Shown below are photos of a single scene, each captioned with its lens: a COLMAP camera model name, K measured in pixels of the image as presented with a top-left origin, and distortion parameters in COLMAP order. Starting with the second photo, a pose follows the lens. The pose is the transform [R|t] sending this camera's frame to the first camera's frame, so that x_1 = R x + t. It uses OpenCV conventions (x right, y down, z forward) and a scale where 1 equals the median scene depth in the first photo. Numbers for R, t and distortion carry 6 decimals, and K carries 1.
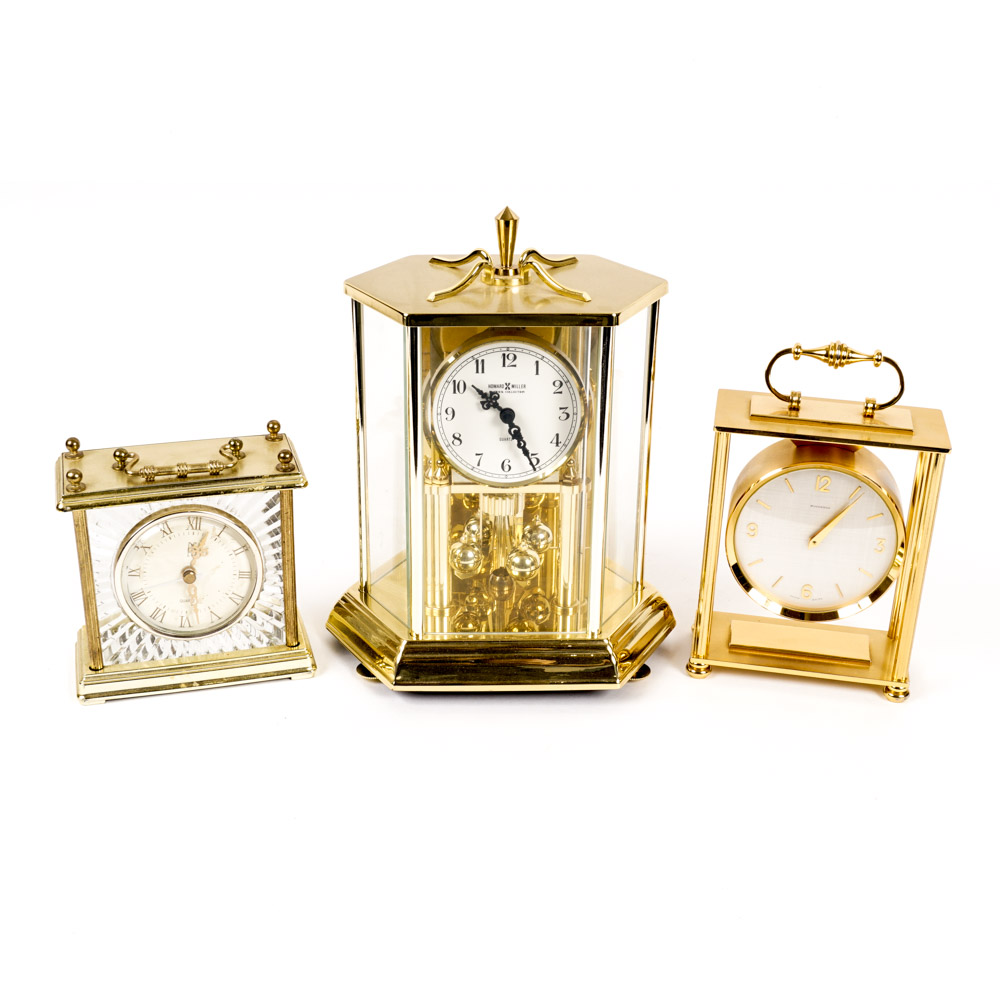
lens RADIAL K [[1377.0, 0, 506.3], [0, 1377.0, 501.7], [0, 0, 1]] dist [-0.101642, 0.000000]
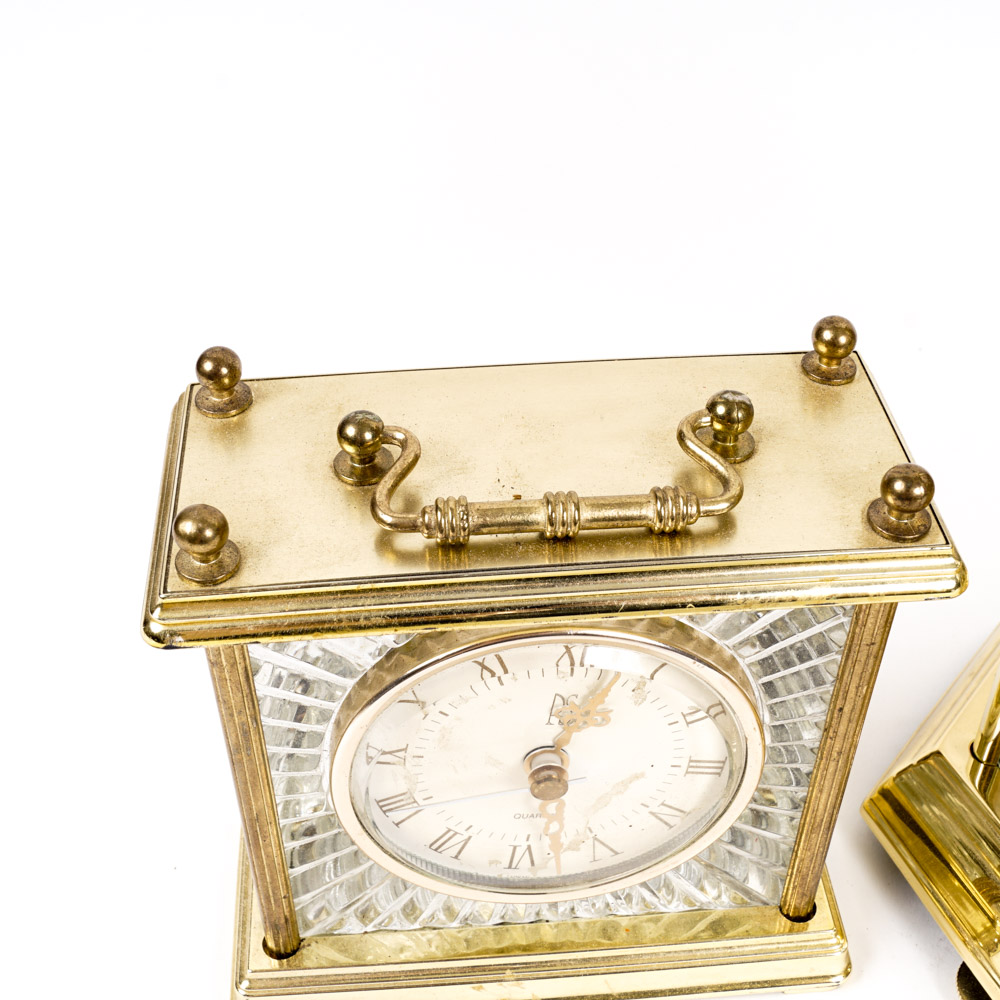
lens RADIAL K [[1377.0, 0, 496.9], [0, 1377.0, 501.8], [0, 0, 1]] dist [-0.101642, 0.000000]
pose [[0.977363, 0.112554, -0.179146, -0.192021], [-0.062010, 0.961956, 0.266073, -0.101664], [0.202278, -0.248941, 0.947160, 0.697067]]
